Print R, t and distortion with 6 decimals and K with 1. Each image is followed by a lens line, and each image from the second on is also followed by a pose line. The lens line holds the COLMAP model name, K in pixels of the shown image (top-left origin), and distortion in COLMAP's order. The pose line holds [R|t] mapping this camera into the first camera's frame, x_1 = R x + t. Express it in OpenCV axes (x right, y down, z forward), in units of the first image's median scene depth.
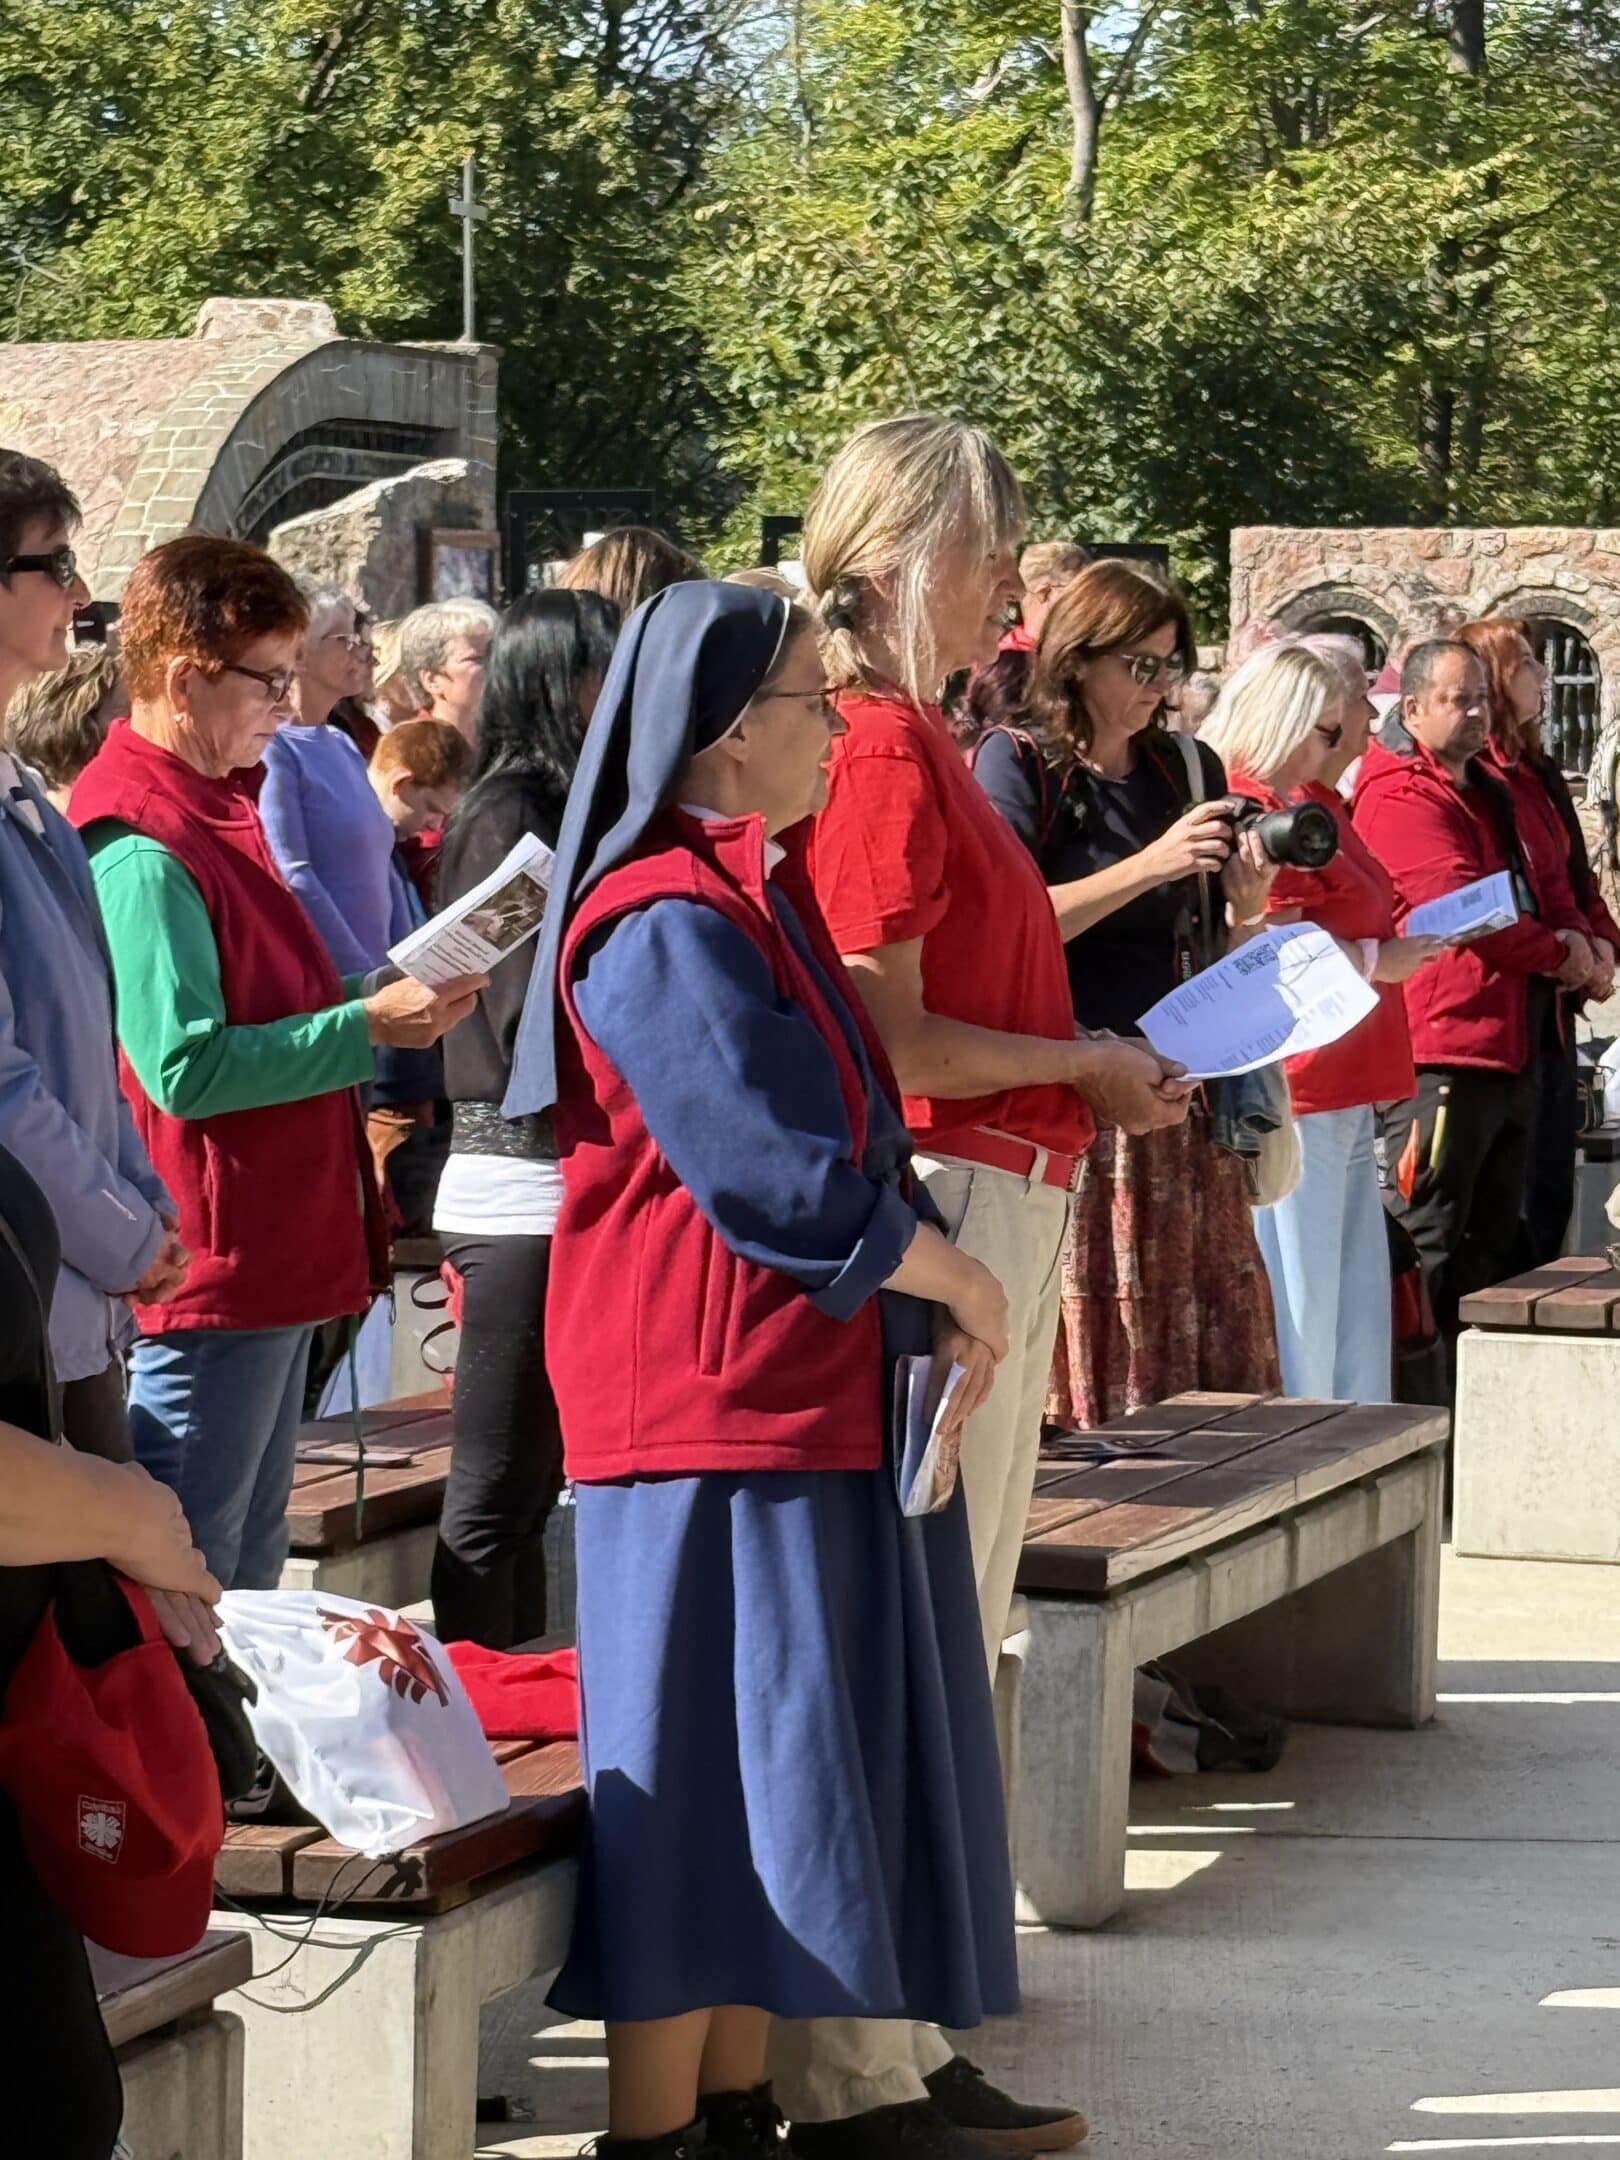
lens RADIAL K [[6795.5, 0, 810.6], [0, 6795.5, 1080.7], [0, 0, 1]] dist [-0.173593, 0.000000]
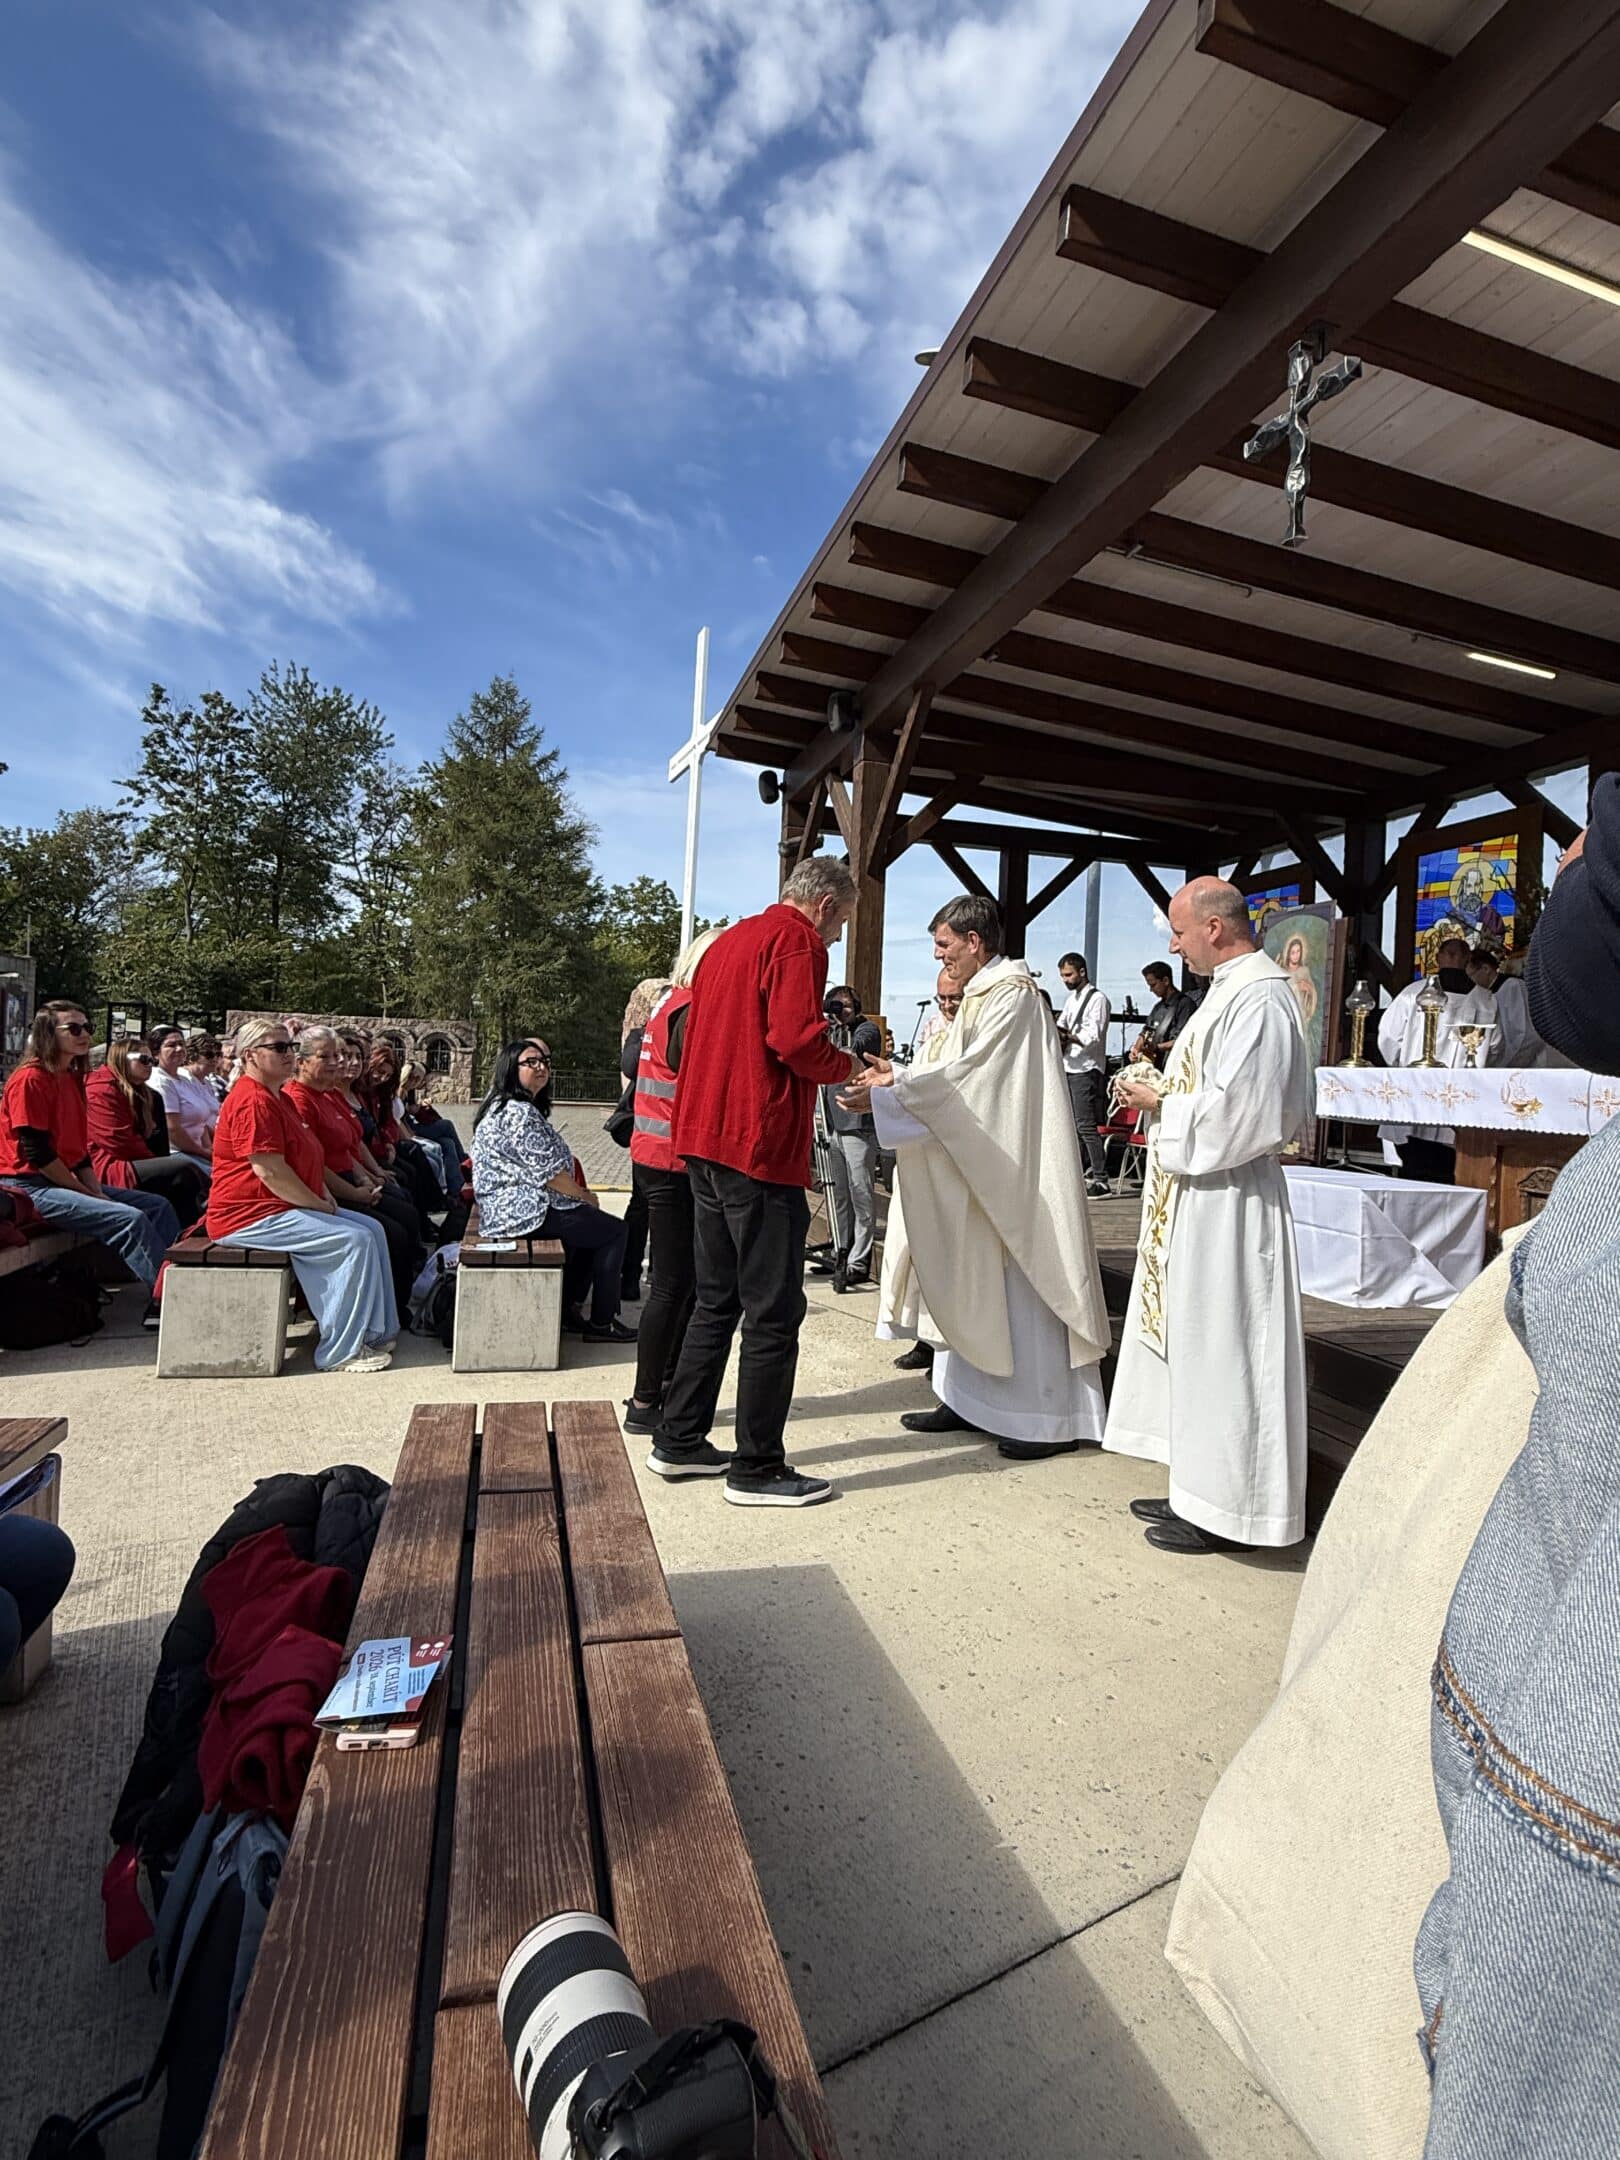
lens RADIAL K [[1060.0, 0, 795.9], [0, 1060.0, 1089.1], [0, 0, 1]] dist [-0.013611, -0.000378]
pose [[0.838624, 0.045262, 0.542828, -0.001437], [-0.021732, 0.998528, -0.049686, -0.006056], [-0.544278, 0.029872, 0.838373, 0.652738]]
